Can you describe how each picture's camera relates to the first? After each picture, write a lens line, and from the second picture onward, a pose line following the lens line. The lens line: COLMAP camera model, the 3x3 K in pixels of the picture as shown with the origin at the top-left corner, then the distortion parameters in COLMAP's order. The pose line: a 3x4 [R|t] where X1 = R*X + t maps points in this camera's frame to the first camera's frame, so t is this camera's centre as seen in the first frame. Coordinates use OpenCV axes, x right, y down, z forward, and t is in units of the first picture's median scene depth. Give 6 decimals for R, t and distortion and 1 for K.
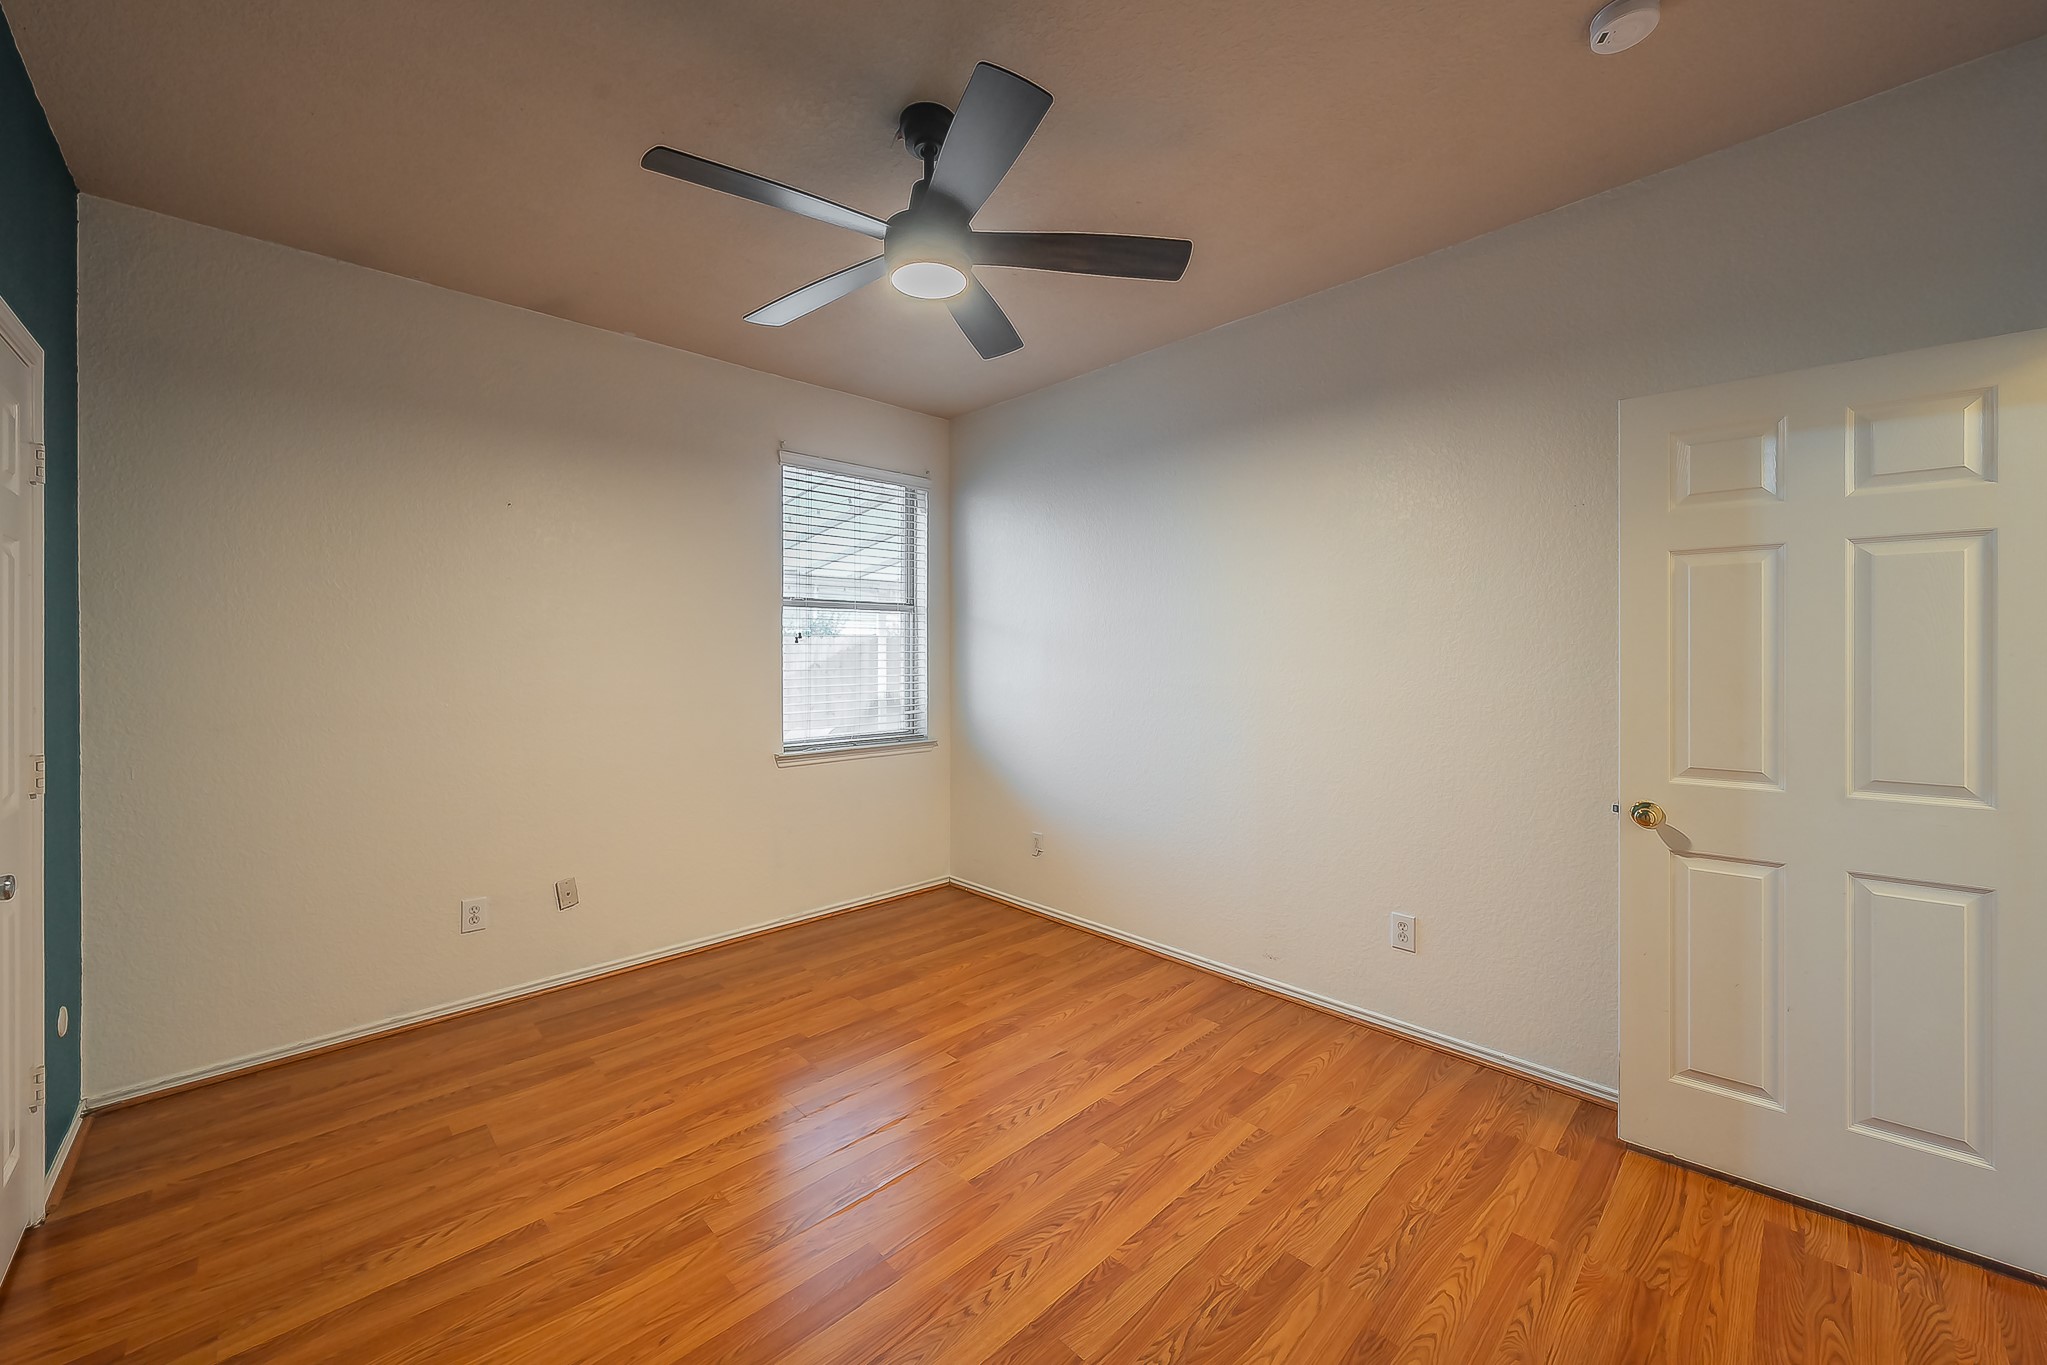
lens RADIAL K [[798.6, 0, 983.1], [0, 798.6, 651.4], [0, 0, 1]] dist [0.000641, 0.000015]
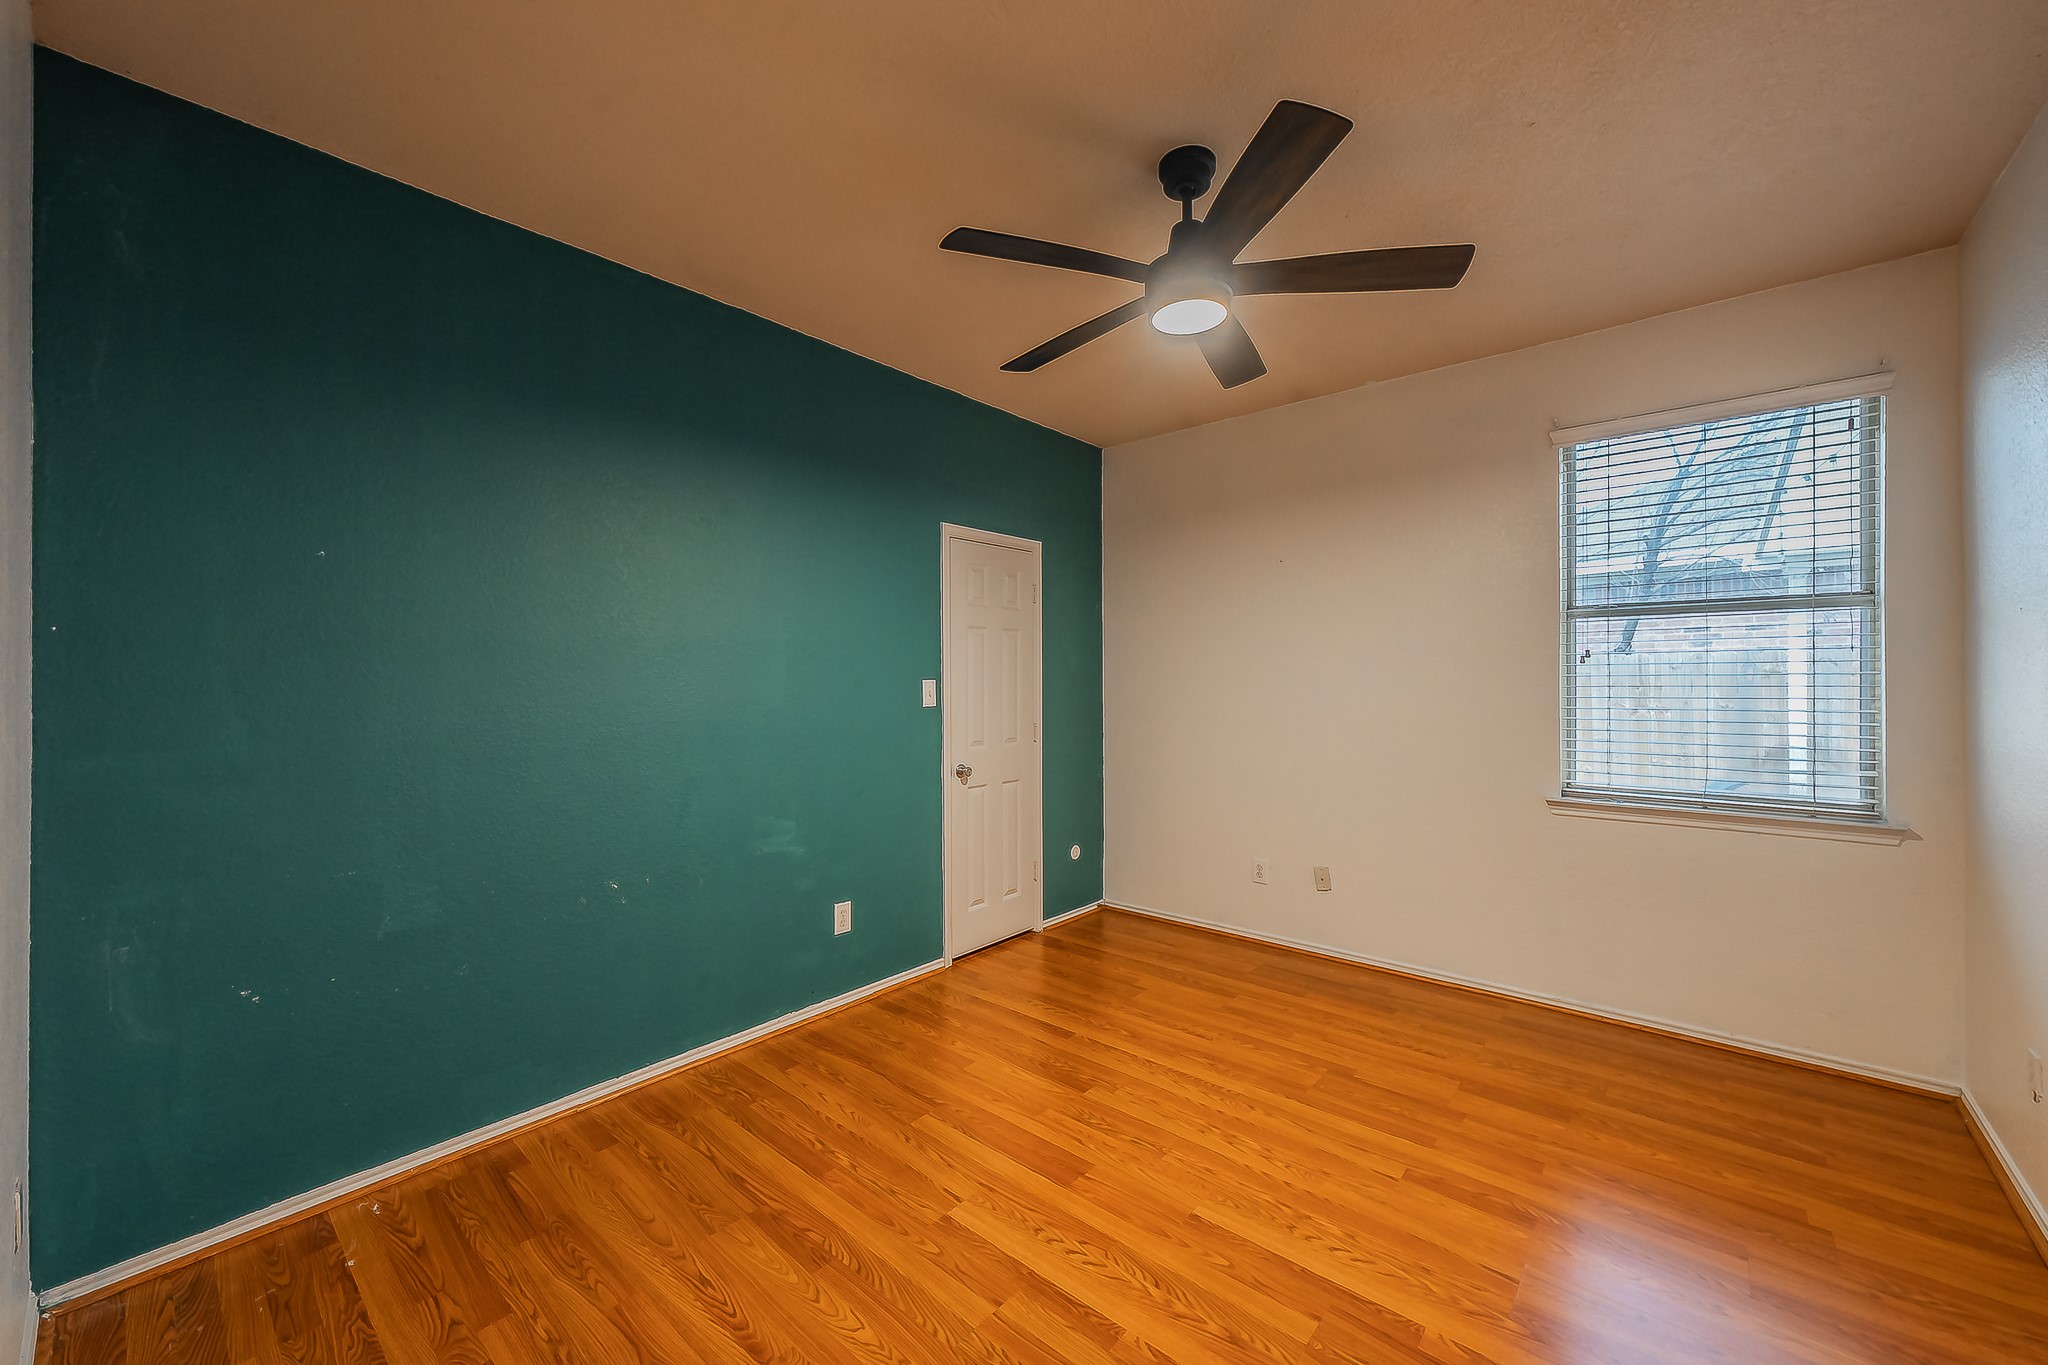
lens RADIAL K [[732.7, 0, 985.8], [0, 732.7, 678.0], [0, 0, 1]] dist [-0.001629, -0.000174]
pose [[0.100266, 0.001982, -0.994959, 0.563134], [0.007967, 0.999964, 0.002795, -0.003766], [0.994929, -0.008207, 0.100247, 0.431910]]
